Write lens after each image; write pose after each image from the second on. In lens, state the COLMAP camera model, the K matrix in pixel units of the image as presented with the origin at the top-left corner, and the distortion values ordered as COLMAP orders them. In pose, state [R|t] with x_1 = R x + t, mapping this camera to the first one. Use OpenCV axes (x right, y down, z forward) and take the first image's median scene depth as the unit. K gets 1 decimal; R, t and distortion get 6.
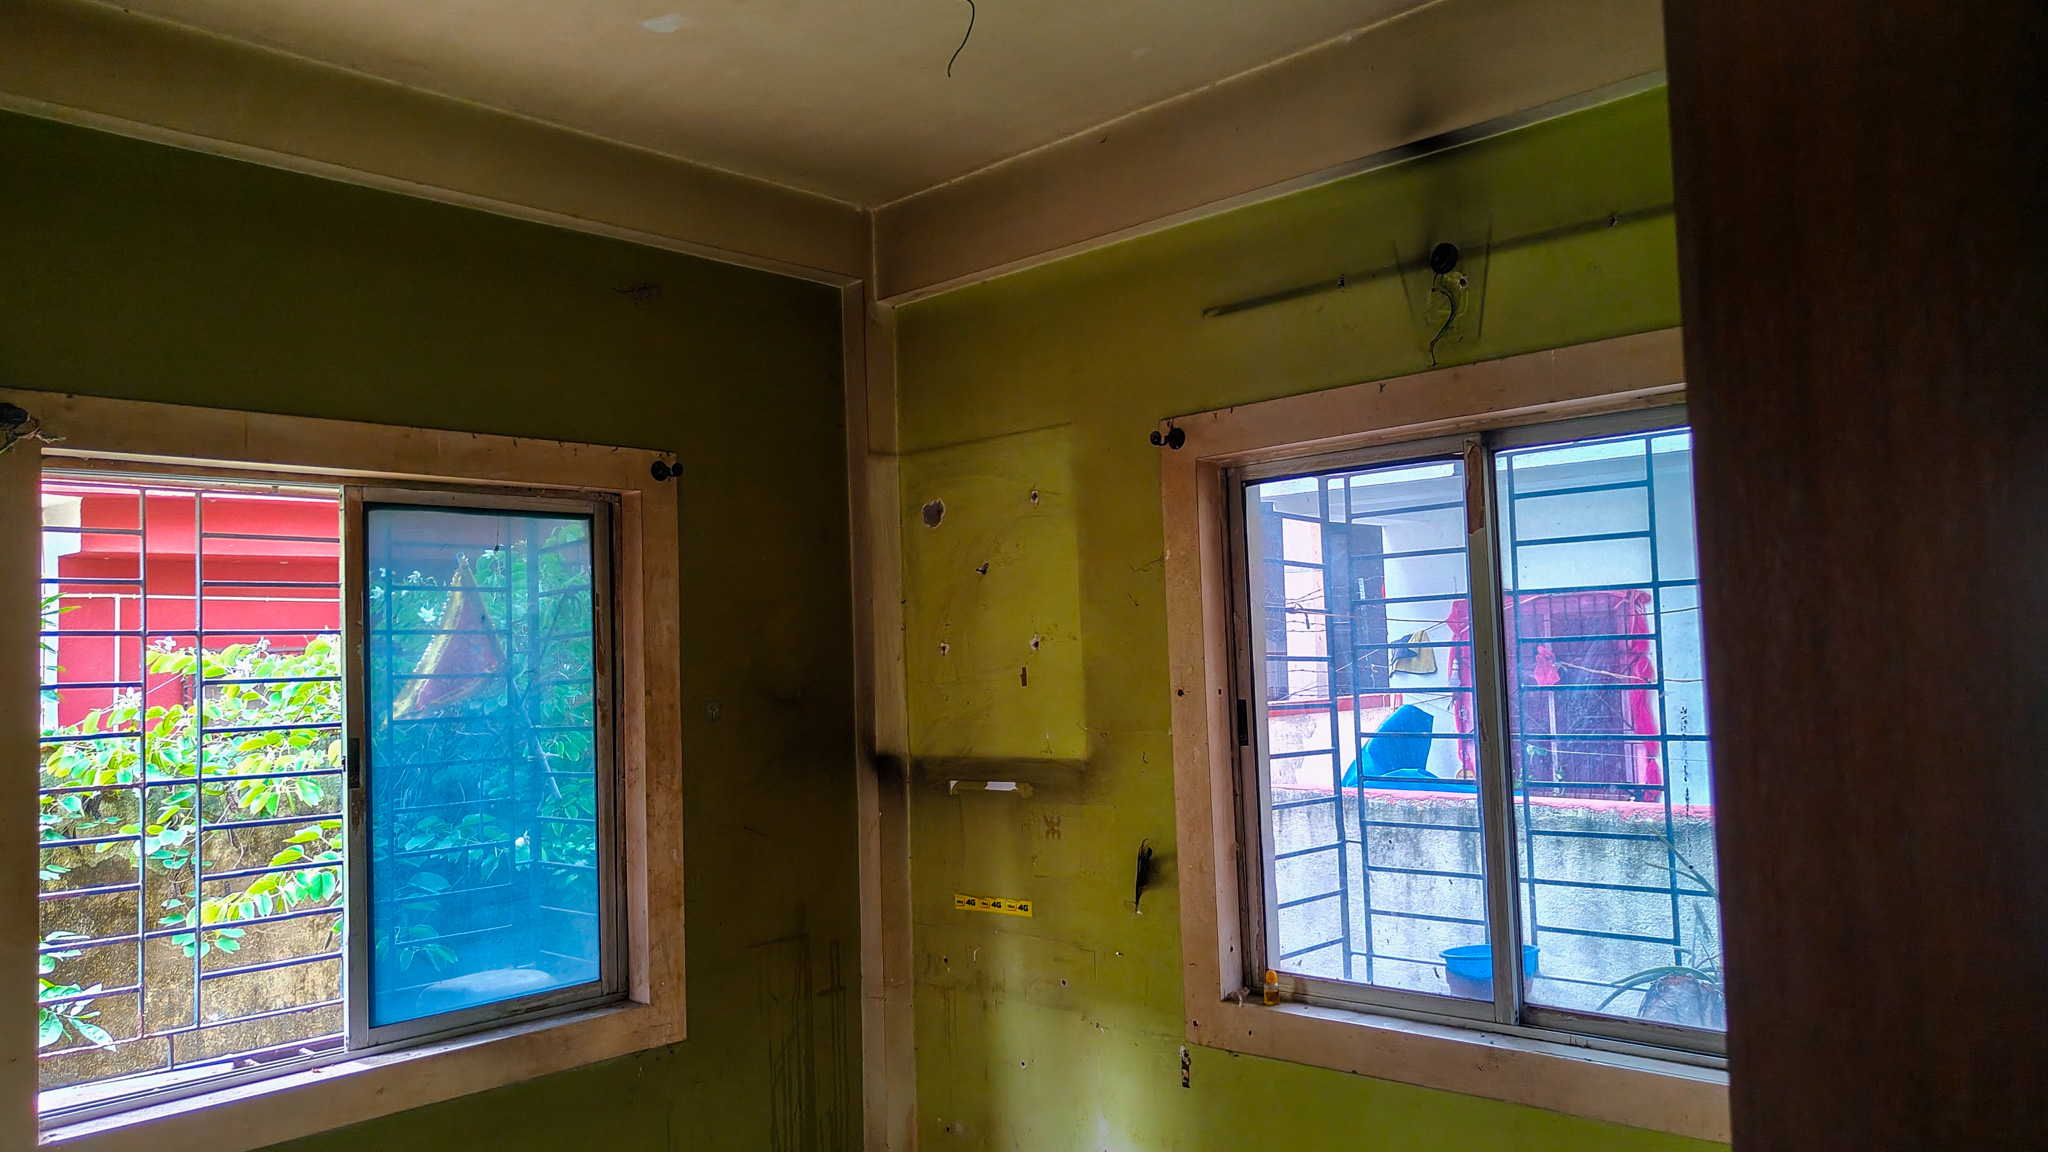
lens RADIAL K [[1460.6, 0, 1012.1], [0, 1460.6, 581.8], [0, 0, 1]] dist [0.022428, -0.014494]
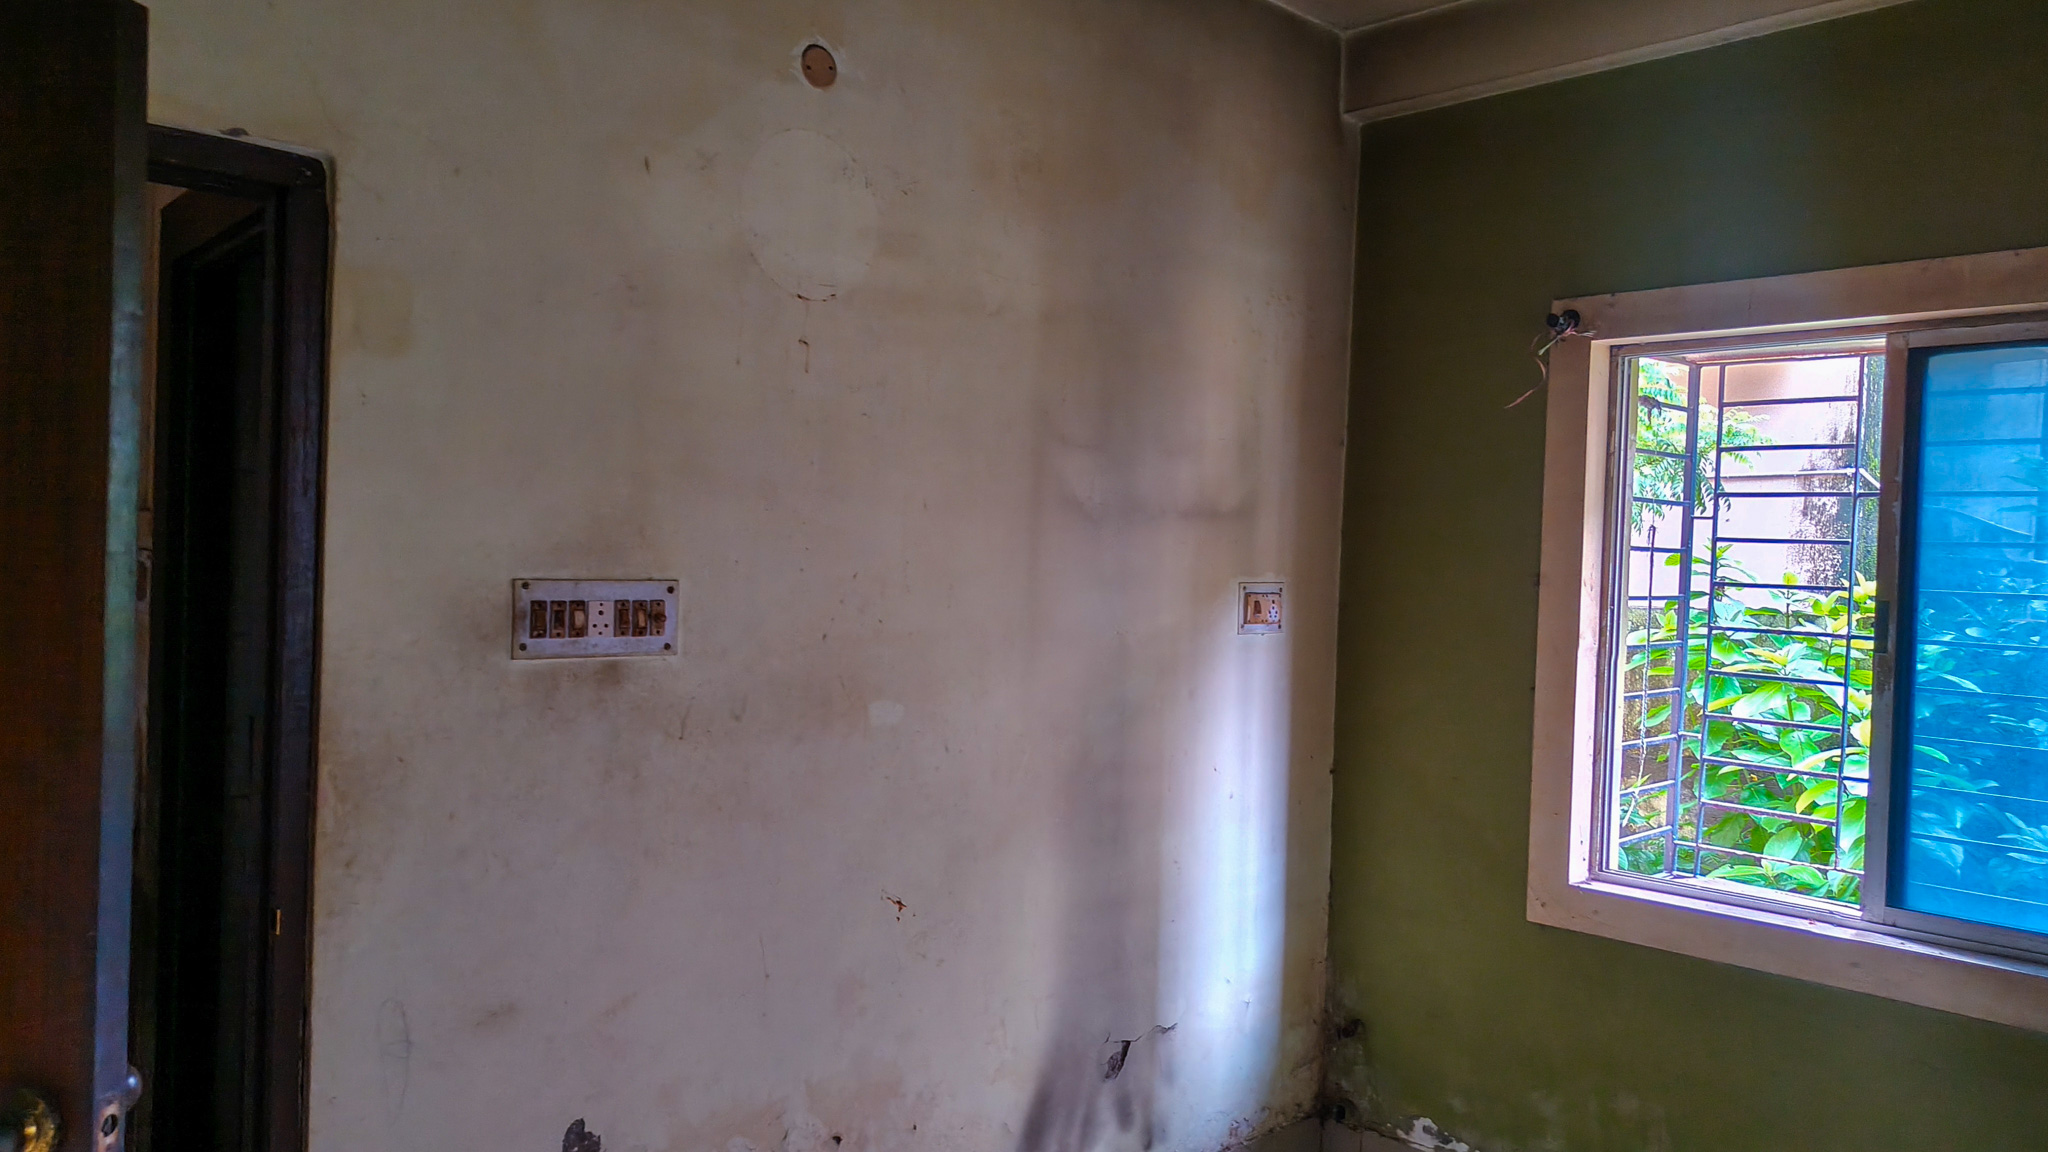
lens RADIAL K [[1460.6, 0, 1012.1], [0, 1460.6, 581.8], [0, 0, 1]] dist [0.022428, -0.014494]
pose [[-0.056769, 0.055051, -0.996868, 0.885422], [0.025861, 0.998225, 0.053654, 0.047682], [0.998052, -0.022734, -0.058092, 0.818435]]
